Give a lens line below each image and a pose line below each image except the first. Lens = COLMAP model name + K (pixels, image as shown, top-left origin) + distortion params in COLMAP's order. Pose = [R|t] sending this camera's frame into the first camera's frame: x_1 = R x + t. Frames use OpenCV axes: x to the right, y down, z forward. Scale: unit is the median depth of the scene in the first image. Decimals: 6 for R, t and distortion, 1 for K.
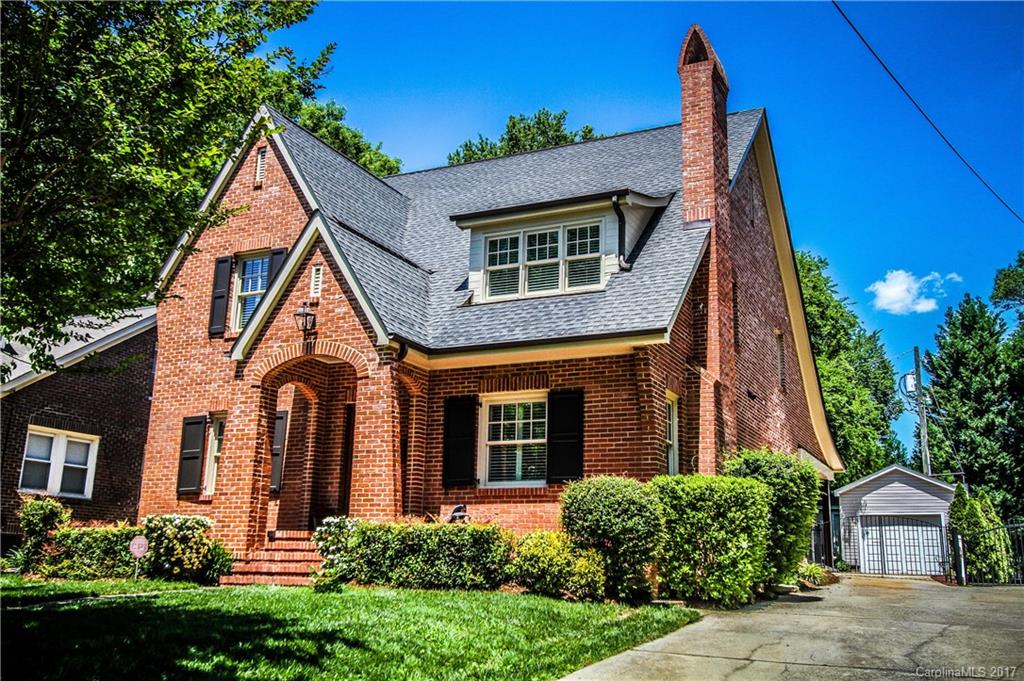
lens RADIAL K [[983.3, 0, 512.0], [0, 983.3, 340.5], [0, 0, 1]] dist [0.016826, 0.011696]
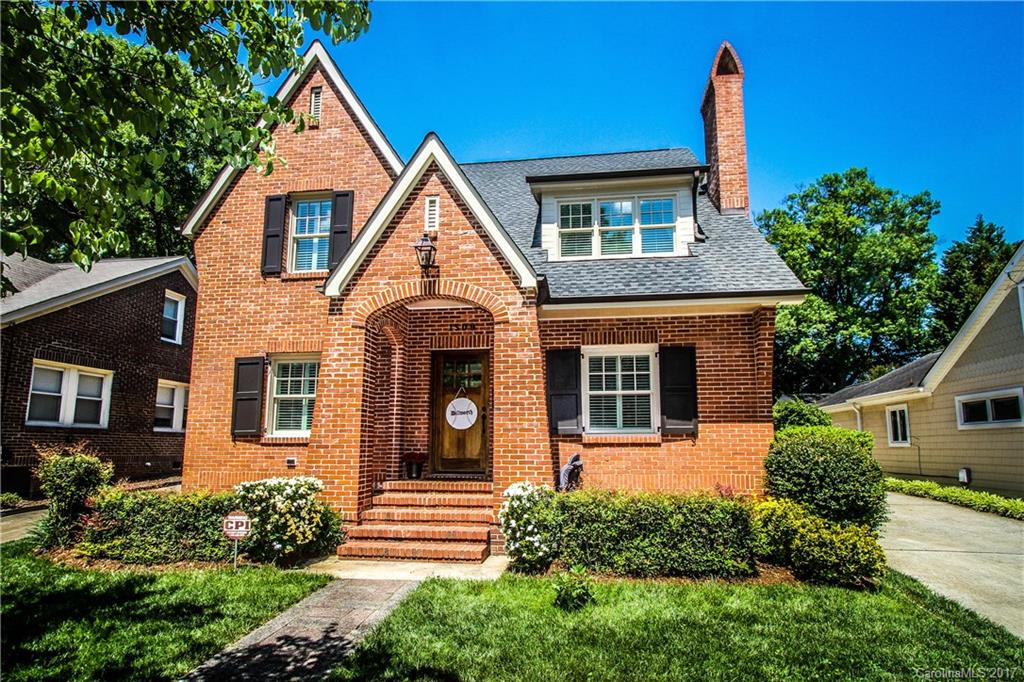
lens RADIAL K [[492.9, 0, 512.7], [0, 492.9, 386.3], [0, 0, 1]] dist [-0.010797, -0.000079]
pose [[0.943354, 0.012803, 0.331541, -0.278976], [-0.054811, 0.991539, 0.117669, 0.040115], [-0.327230, -0.129176, 0.936074, 0.536138]]
